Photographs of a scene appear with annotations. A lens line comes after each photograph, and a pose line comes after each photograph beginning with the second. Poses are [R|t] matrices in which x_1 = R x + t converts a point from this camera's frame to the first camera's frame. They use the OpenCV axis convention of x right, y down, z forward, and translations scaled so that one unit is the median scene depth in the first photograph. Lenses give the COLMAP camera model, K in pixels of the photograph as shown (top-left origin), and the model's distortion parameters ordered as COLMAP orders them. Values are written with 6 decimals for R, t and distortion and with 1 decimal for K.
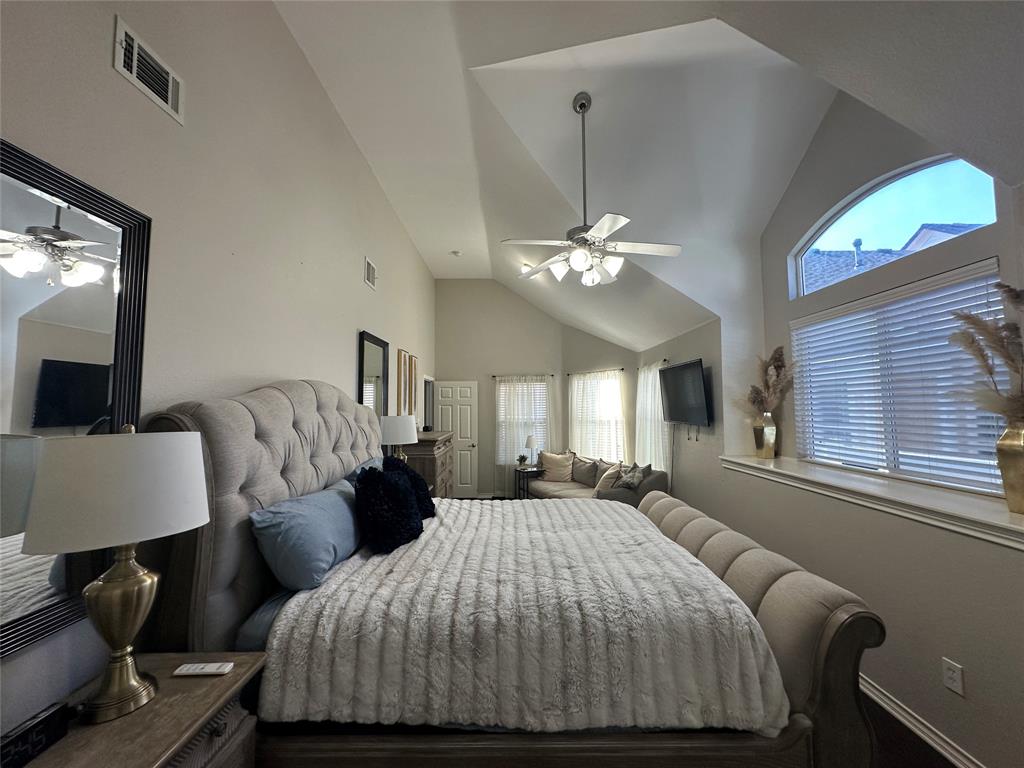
lens RADIAL K [[408.4, 0, 512.0], [0, 408.4, 384.0], [0, 0, 1]] dist [-0.000547, -0.000248]
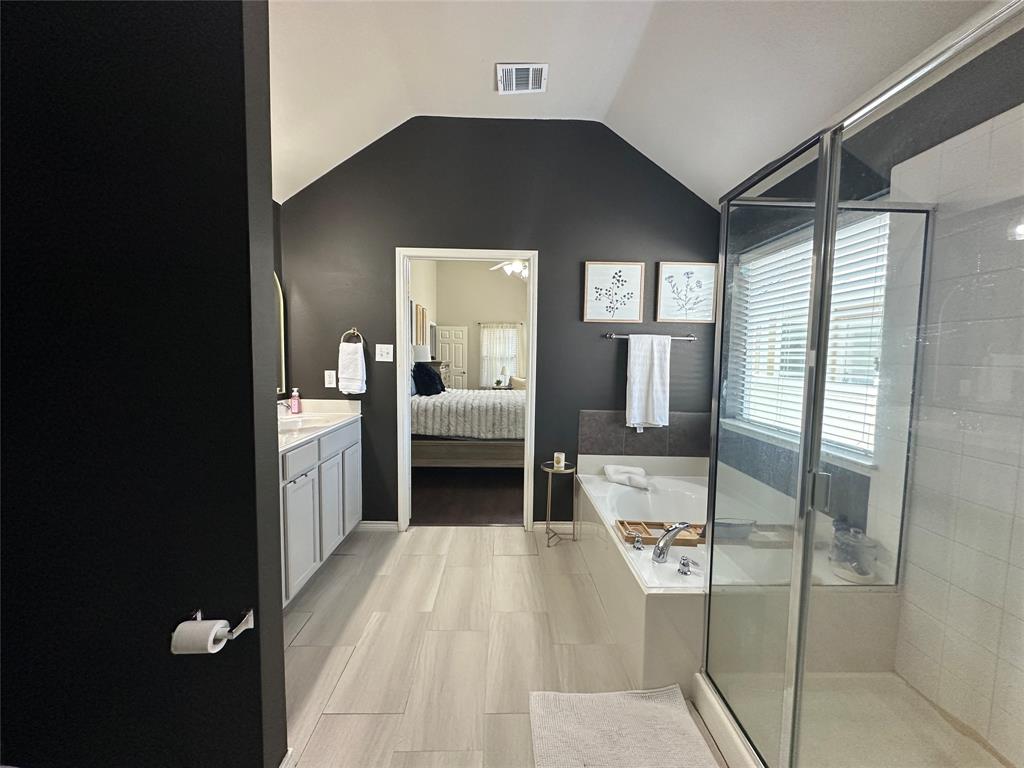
lens RADIAL K [[408.4, 0, 512.0], [0, 408.4, 384.0], [0, 0, 1]] dist [-0.000547, -0.000248]
pose [[0.999519, 0.019980, 0.023731, 0.137318], [-0.022819, 0.991753, 0.126115, 0.028239], [-0.021016, -0.126595, 0.991732, -1.461196]]
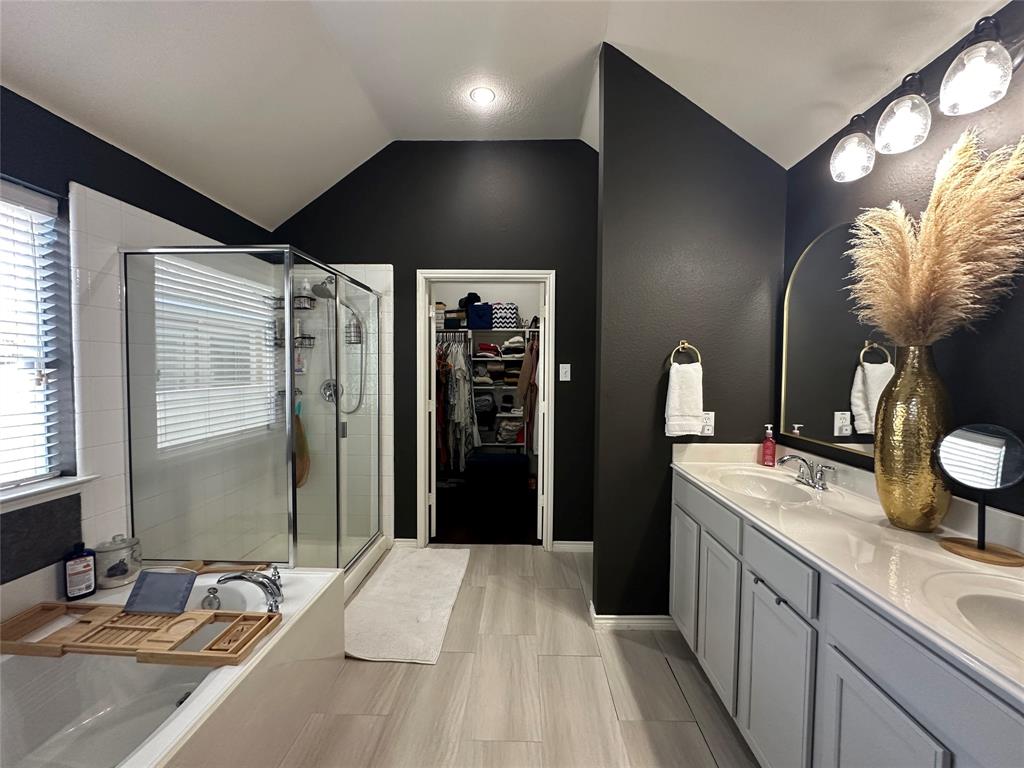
lens RADIAL K [[408.4, 0, 512.0], [0, 408.4, 384.0], [0, 0, 1]] dist [-0.000547, -0.000248]
pose [[-0.999823, -0.001124, 0.018755, -0.210618], [-0.001514, 0.999783, -0.020800, 0.249250], [-0.018728, -0.020825, -0.999608, 3.119774]]
